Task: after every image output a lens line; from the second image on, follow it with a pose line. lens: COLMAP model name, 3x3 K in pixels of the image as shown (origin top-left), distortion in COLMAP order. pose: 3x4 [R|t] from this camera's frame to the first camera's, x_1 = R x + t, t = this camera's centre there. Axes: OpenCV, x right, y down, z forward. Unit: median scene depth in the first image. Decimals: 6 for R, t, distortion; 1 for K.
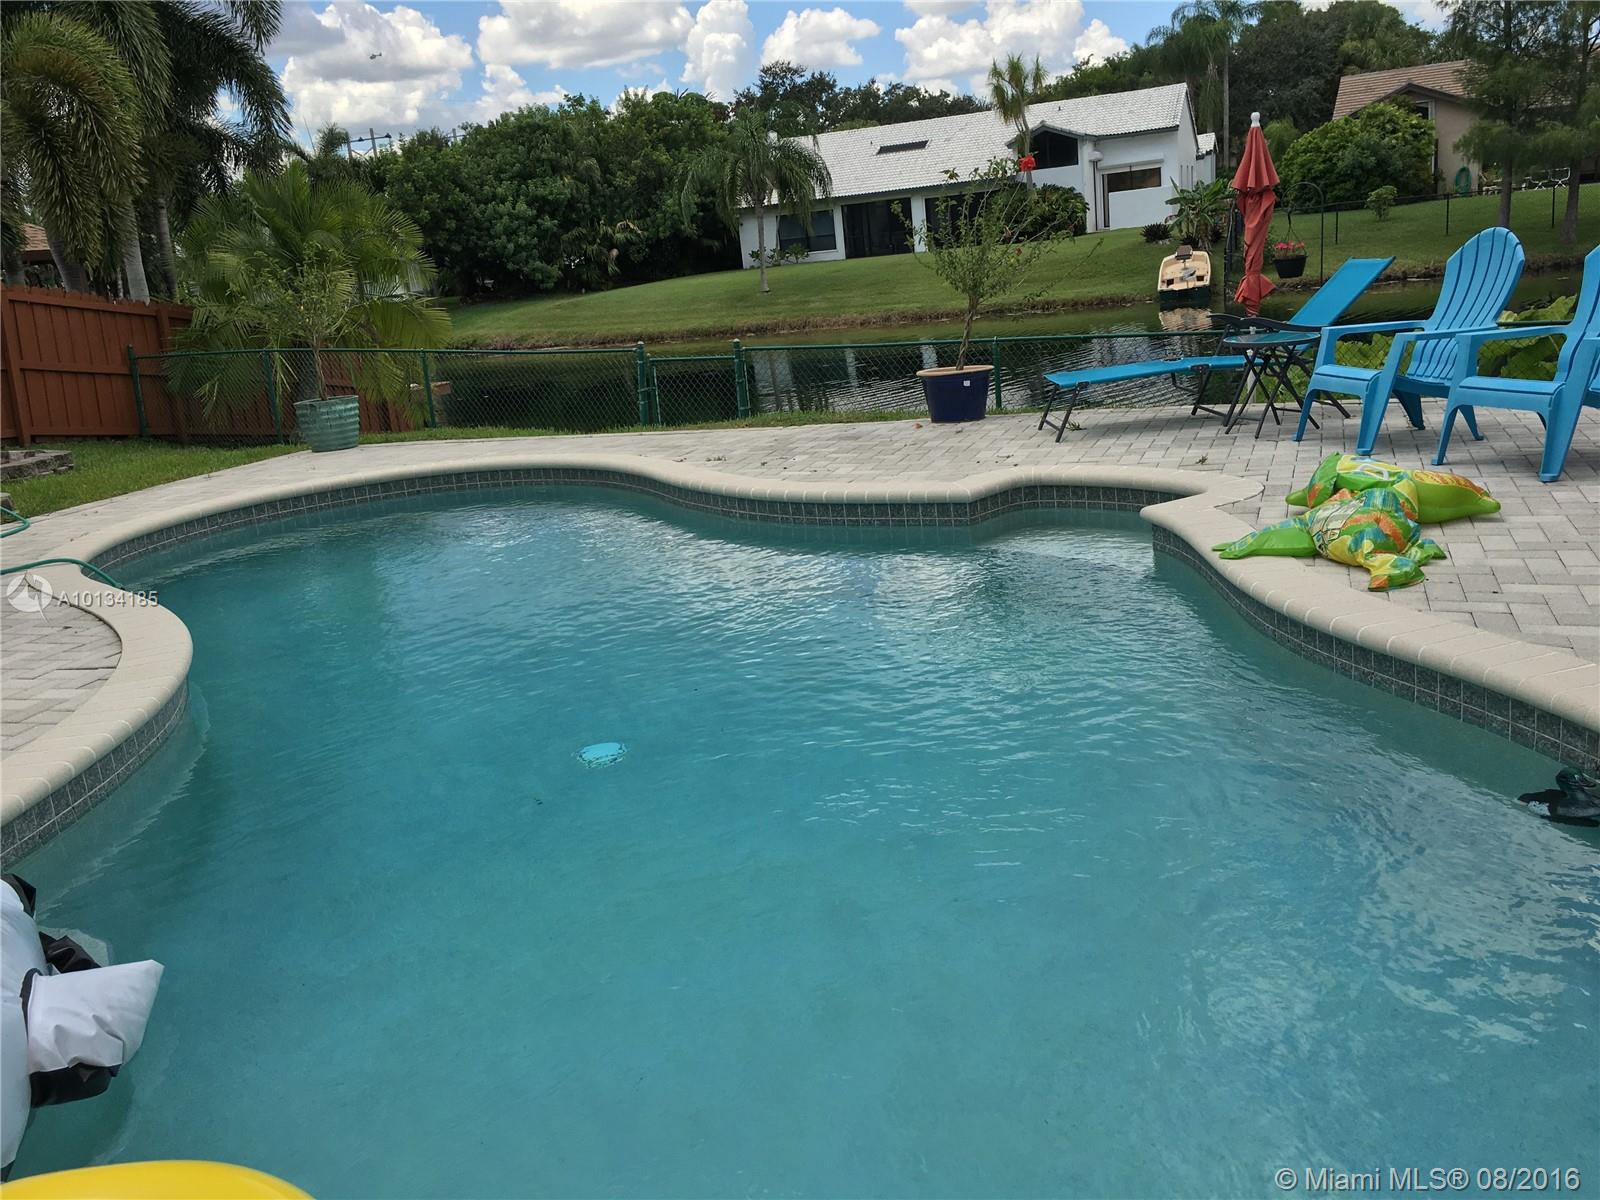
lens RADIAL K [[1343.2, 0, 800.5], [0, 1343.2, 580.6], [0, 0, 1]] dist [0.057271, -0.071323]
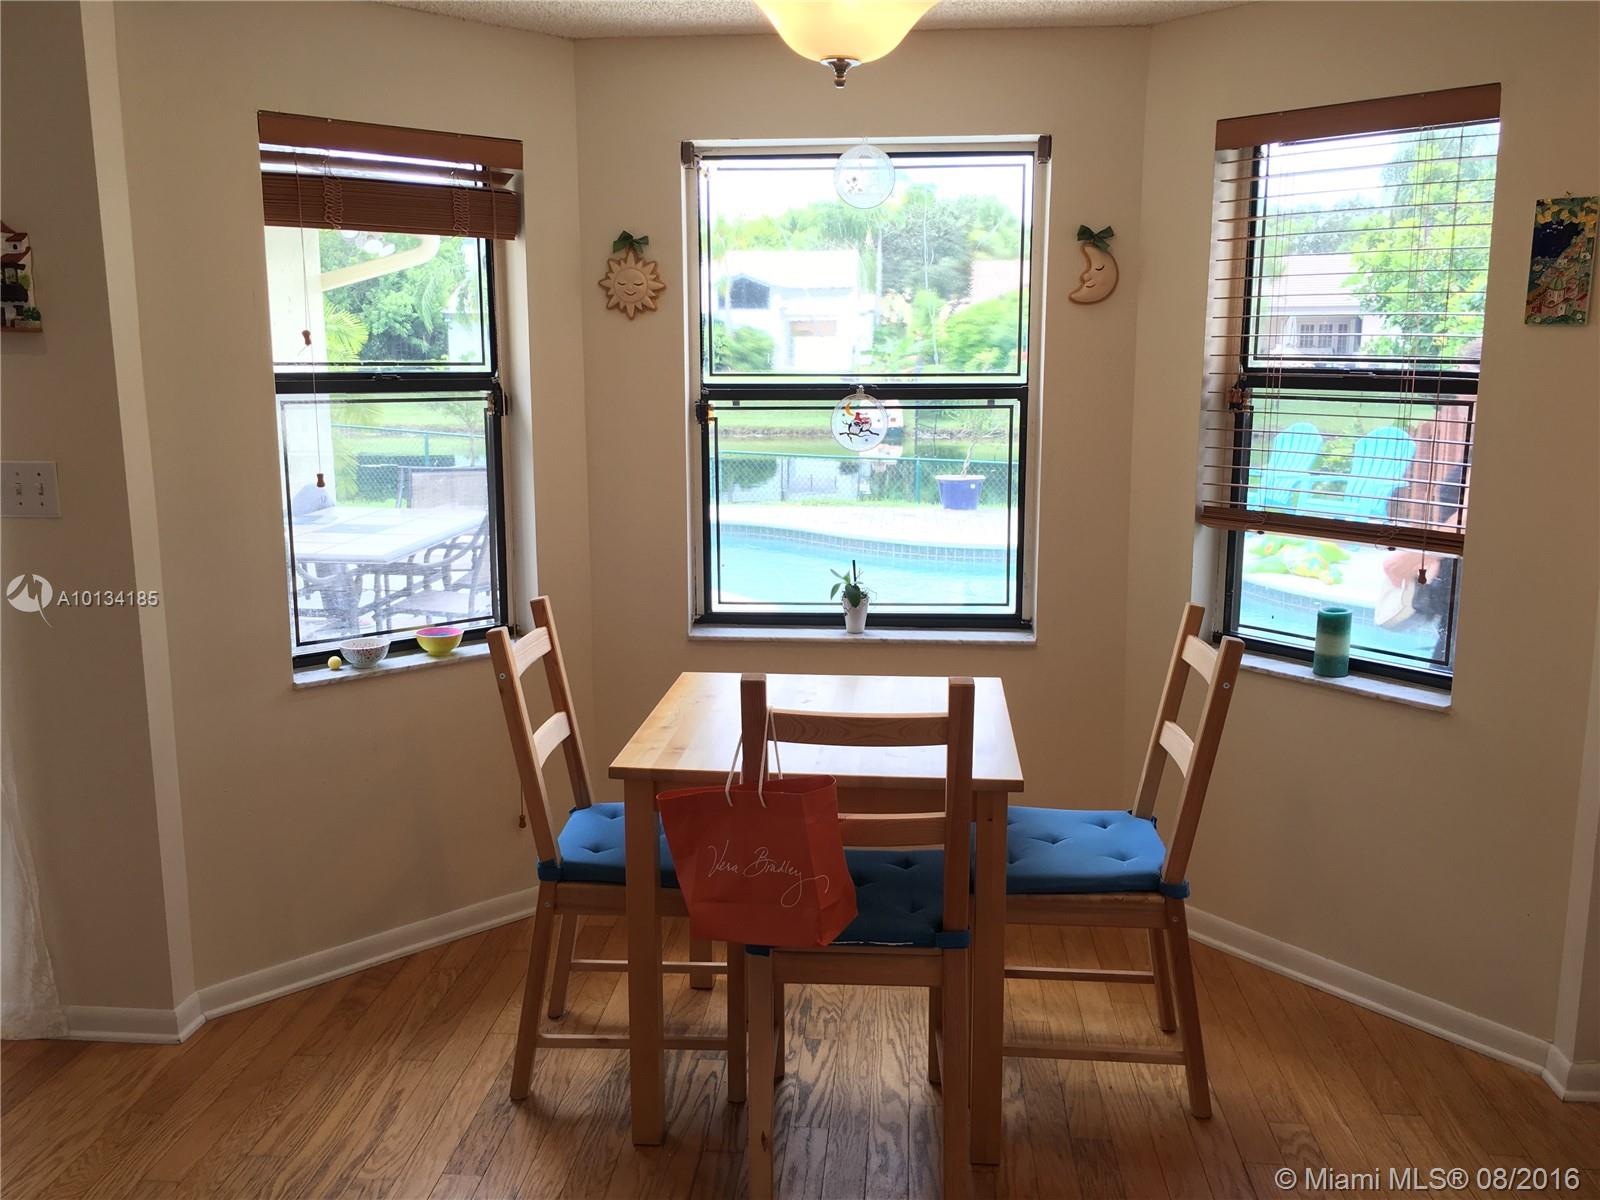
lens RADIAL K [[1343.2, 0, 800.5], [0, 1343.2, 580.6], [0, 0, 1]] dist [0.057271, -0.071323]
pose [[0.957545, 0.050836, 0.283768, -0.075277], [-0.026785, 0.995760, -0.088003, 0.015817], [-0.287038, 0.076666, 0.954846, -0.064399]]
